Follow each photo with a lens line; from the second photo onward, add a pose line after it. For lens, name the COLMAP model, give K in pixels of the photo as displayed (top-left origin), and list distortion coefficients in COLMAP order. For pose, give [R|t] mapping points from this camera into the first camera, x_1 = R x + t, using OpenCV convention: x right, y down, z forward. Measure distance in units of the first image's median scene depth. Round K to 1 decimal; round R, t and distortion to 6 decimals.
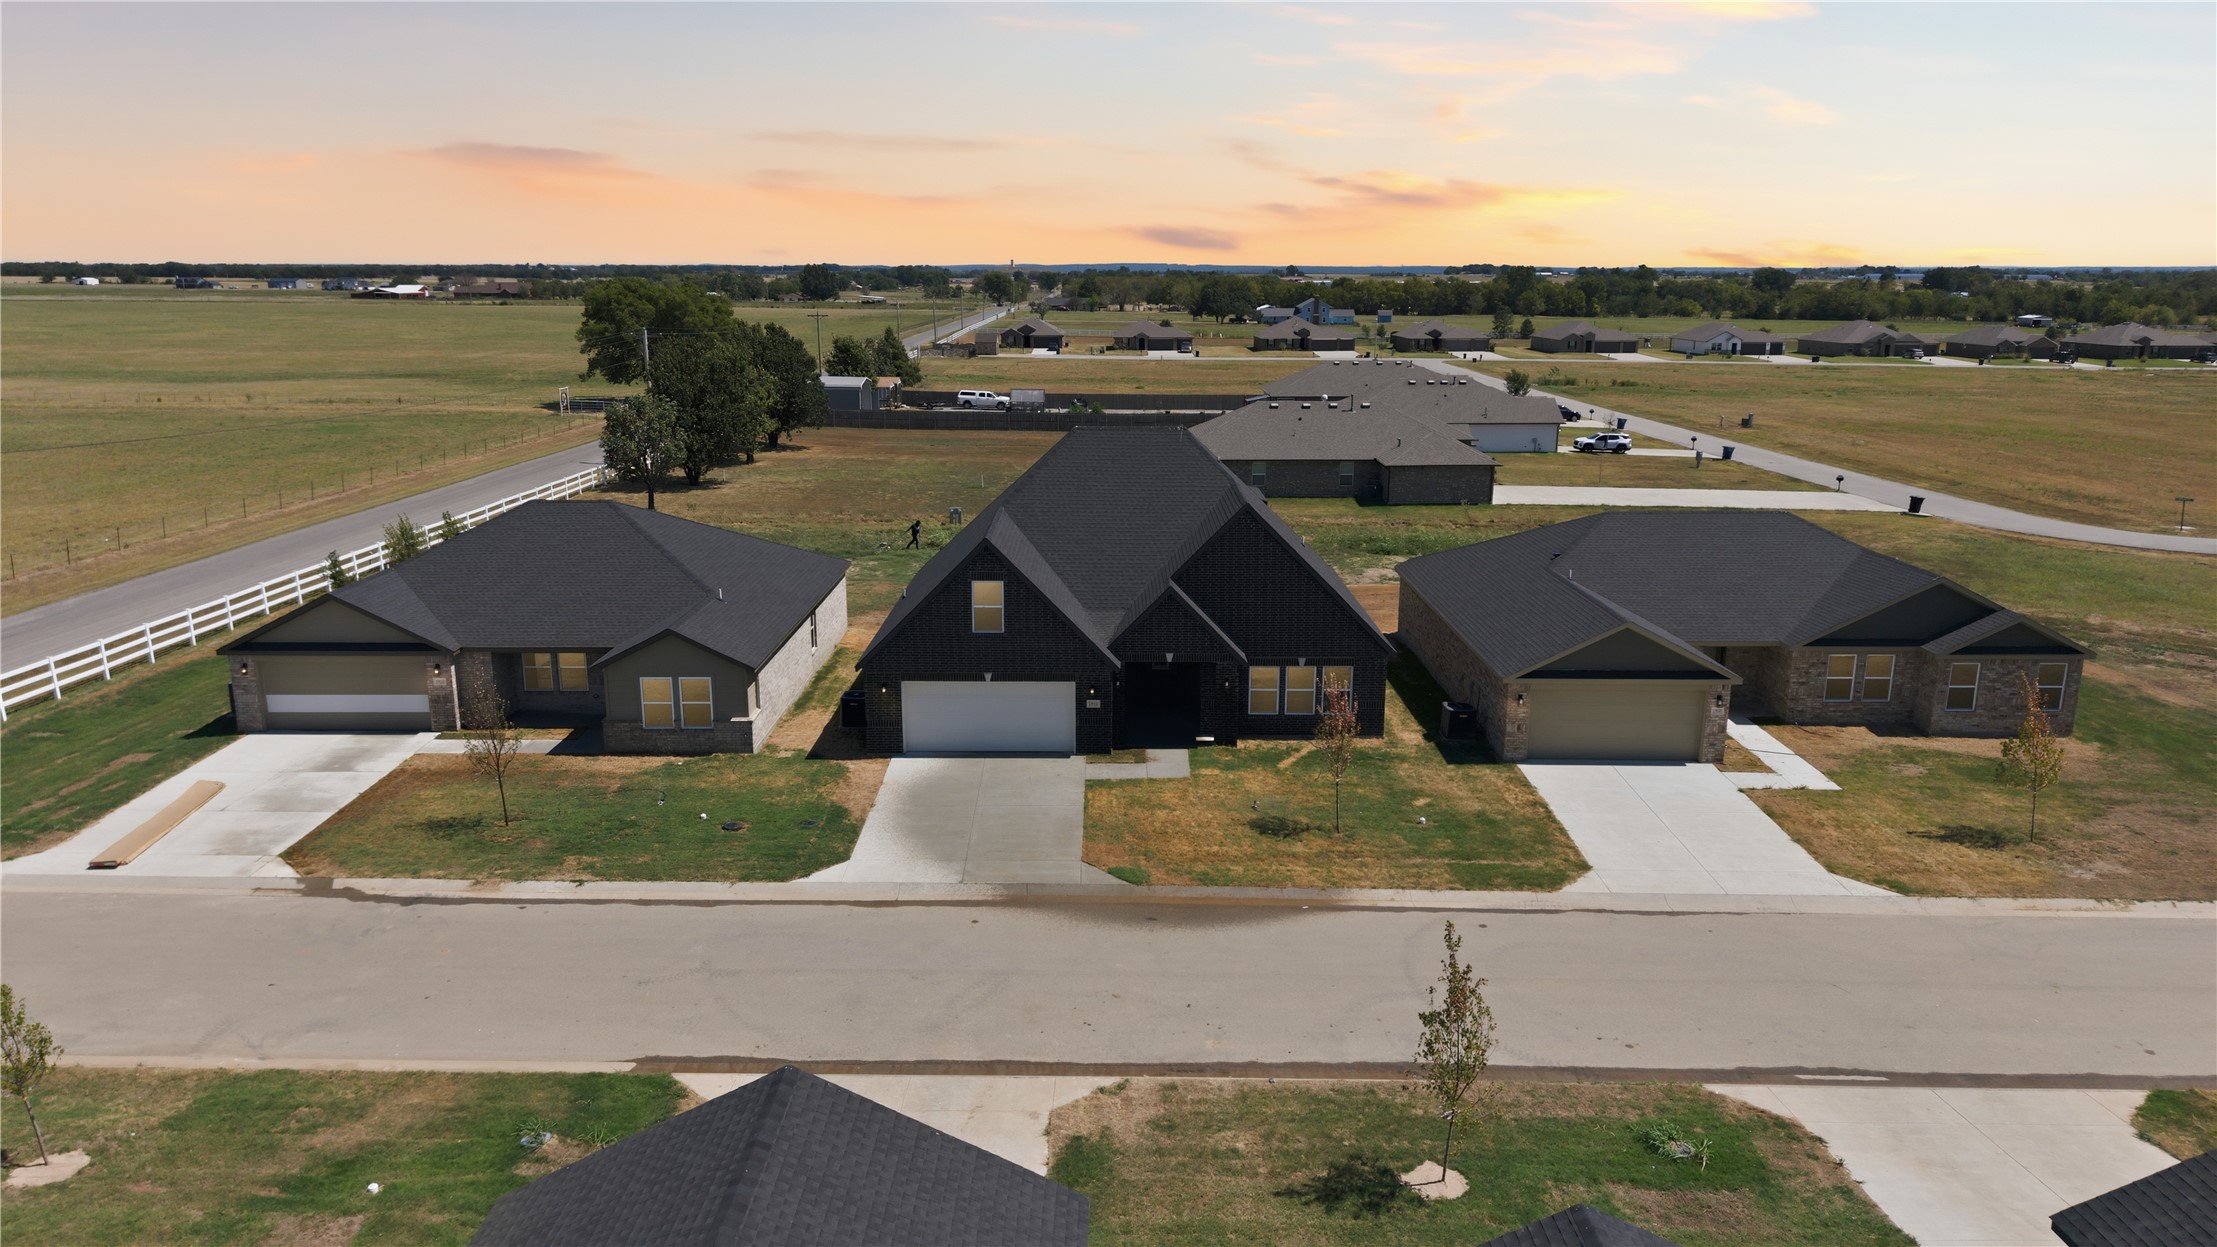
lens RADIAL K [[1533.8, 0, 1108.5], [0, 1533.8, 623.5], [0, 0, 1]] dist [0.034369, -0.052066]
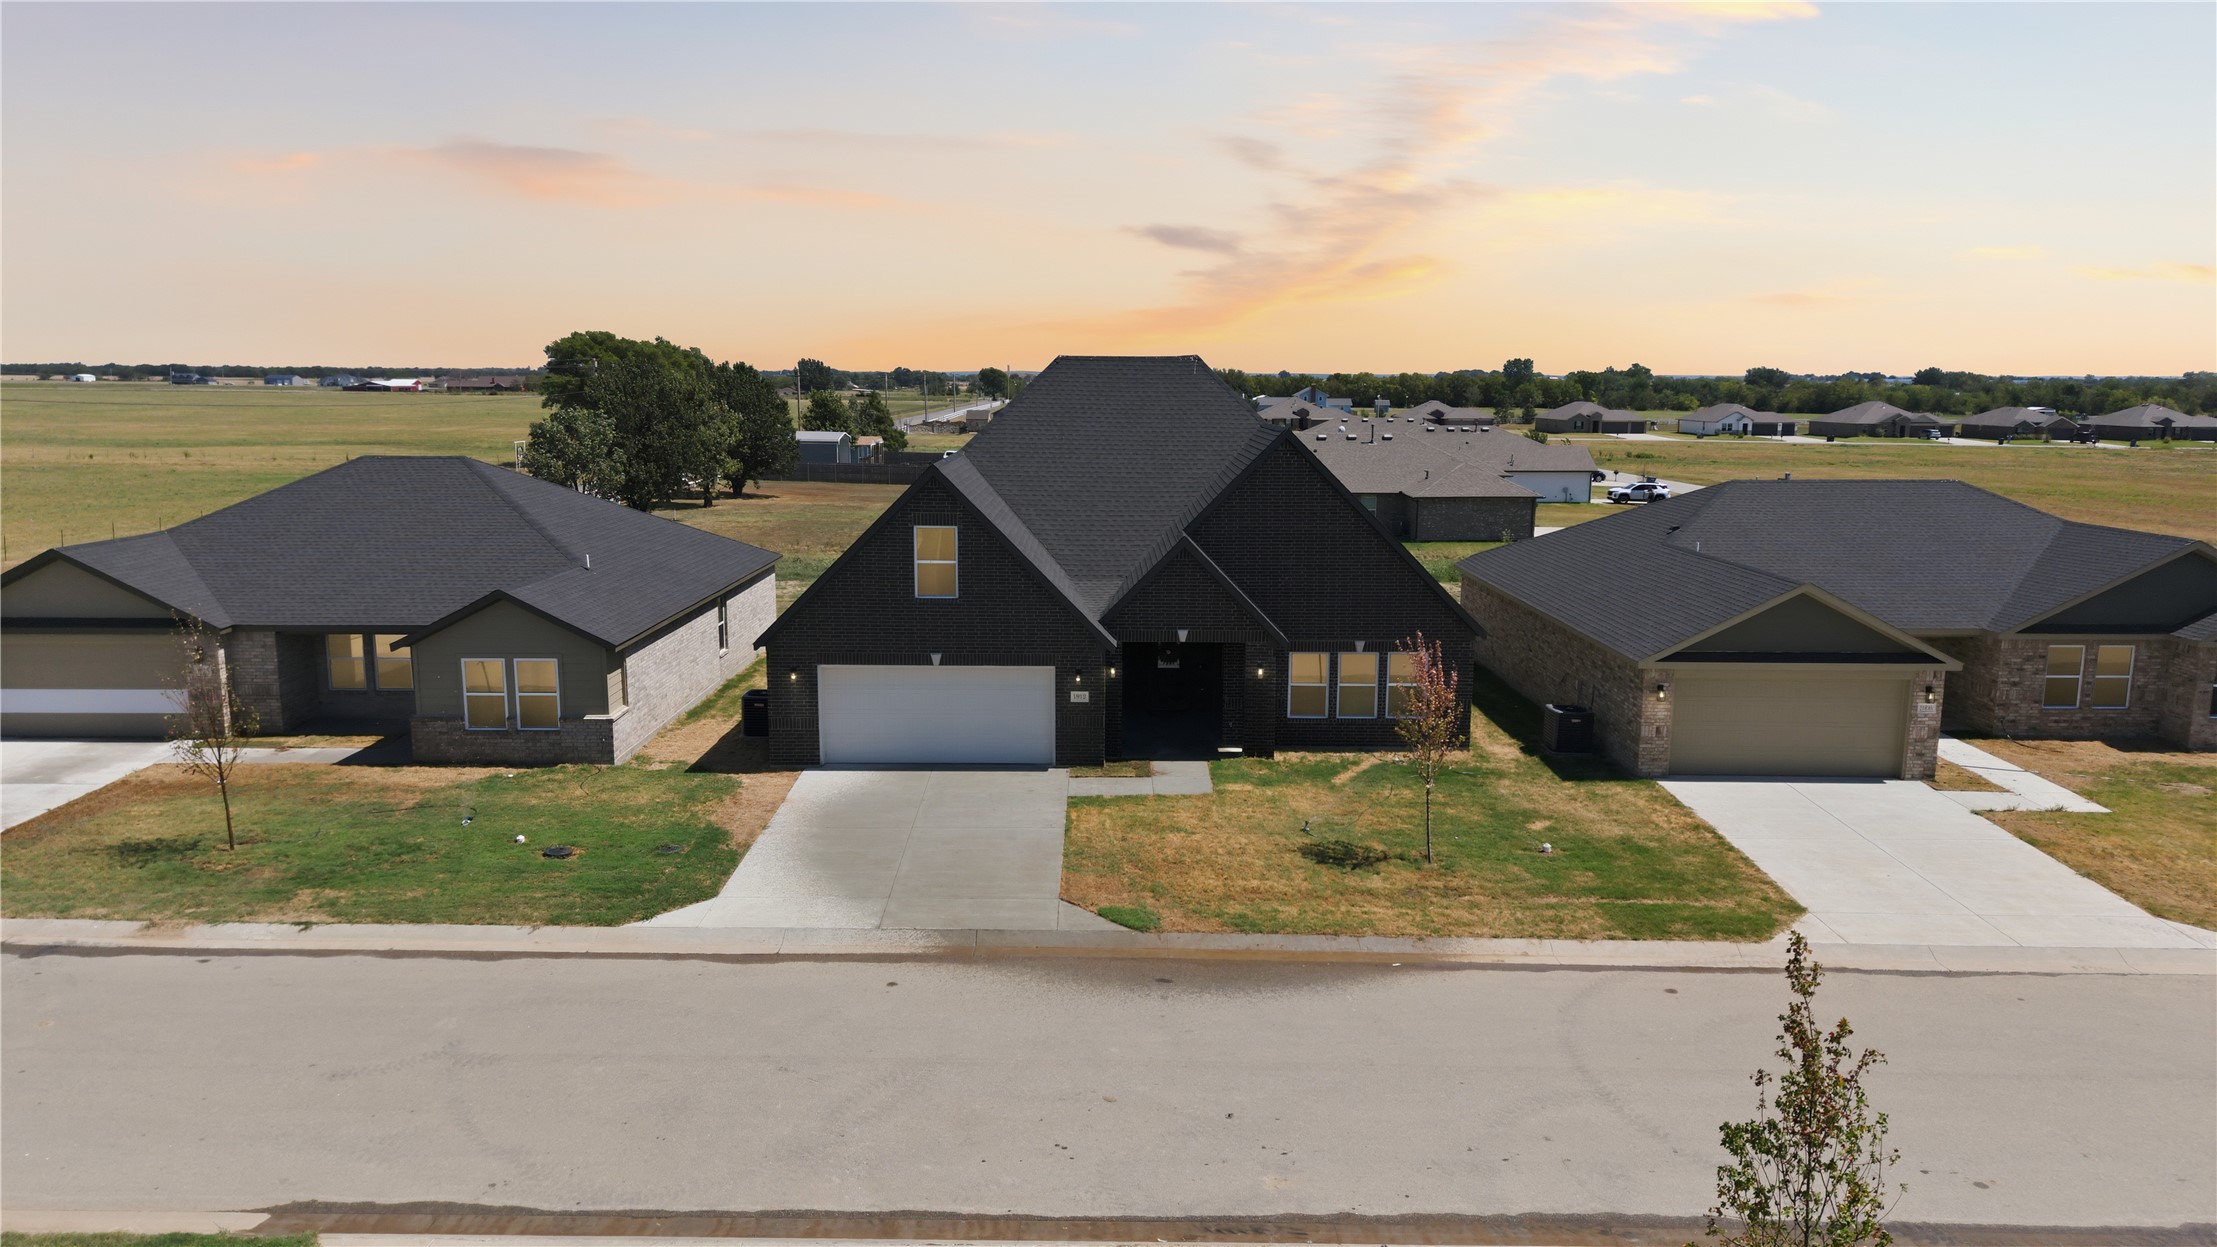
lens RADIAL K [[1543.3, 0, 1108.5], [0, 1543.3, 623.5], [0, 0, 1]] dist [0.000920, 0.003010]
pose [[0.999990, 0.002431, 0.003635, 0.001377], [-0.002188, 0.997852, -0.065477, 0.069979], [-0.003787, 0.065468, 0.997847, 0.279880]]
